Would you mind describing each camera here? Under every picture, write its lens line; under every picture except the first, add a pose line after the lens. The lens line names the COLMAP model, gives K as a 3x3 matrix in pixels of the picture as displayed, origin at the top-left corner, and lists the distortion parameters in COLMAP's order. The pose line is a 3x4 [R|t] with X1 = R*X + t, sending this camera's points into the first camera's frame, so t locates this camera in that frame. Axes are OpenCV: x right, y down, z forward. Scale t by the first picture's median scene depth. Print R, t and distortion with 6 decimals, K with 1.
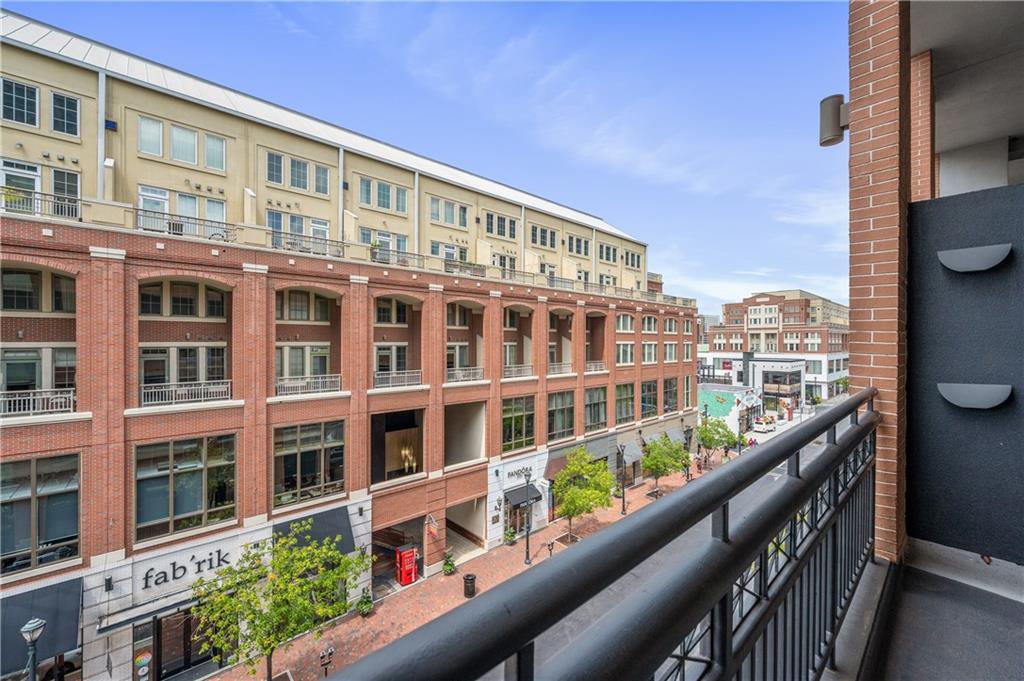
lens RADIAL K [[402.2, 0, 510.7], [0, 402.2, 341.3], [0, 0, 1]] dist [-0.000508, -0.000166]
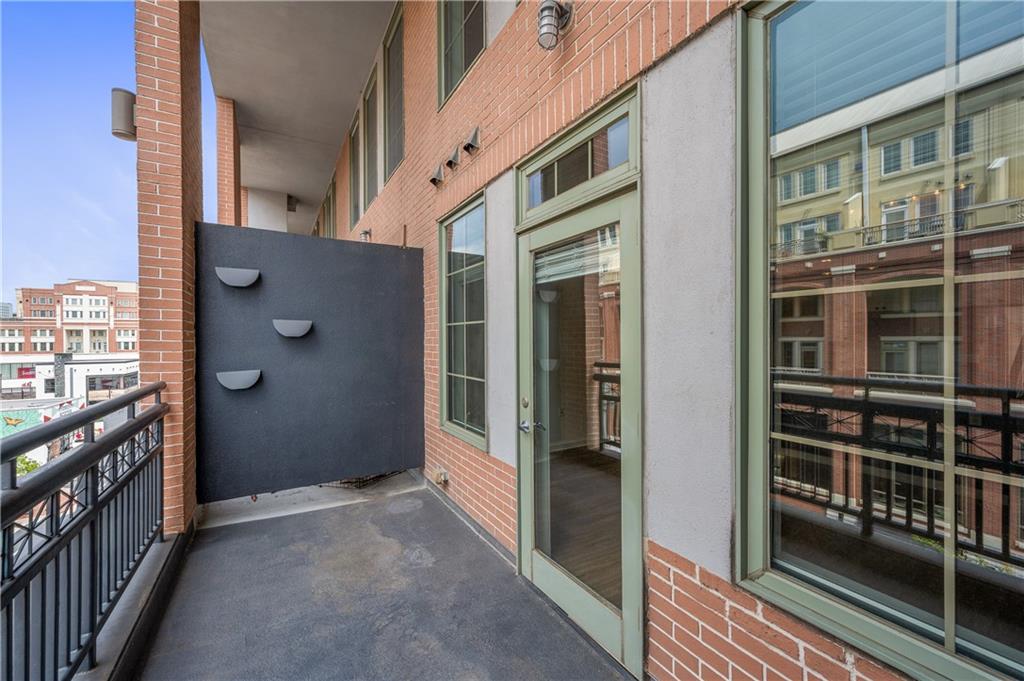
lens RADIAL K [[402.2, 0, 510.4], [0, 402.2, 340.8], [0, 0, 1]] dist [-0.000508, -0.000166]
pose [[0.201520, -0.008046, 0.979451, 0.021178], [0.003729, 0.999965, 0.007447, -0.000189], [-0.979477, 0.002151, 0.201543, -0.117306]]
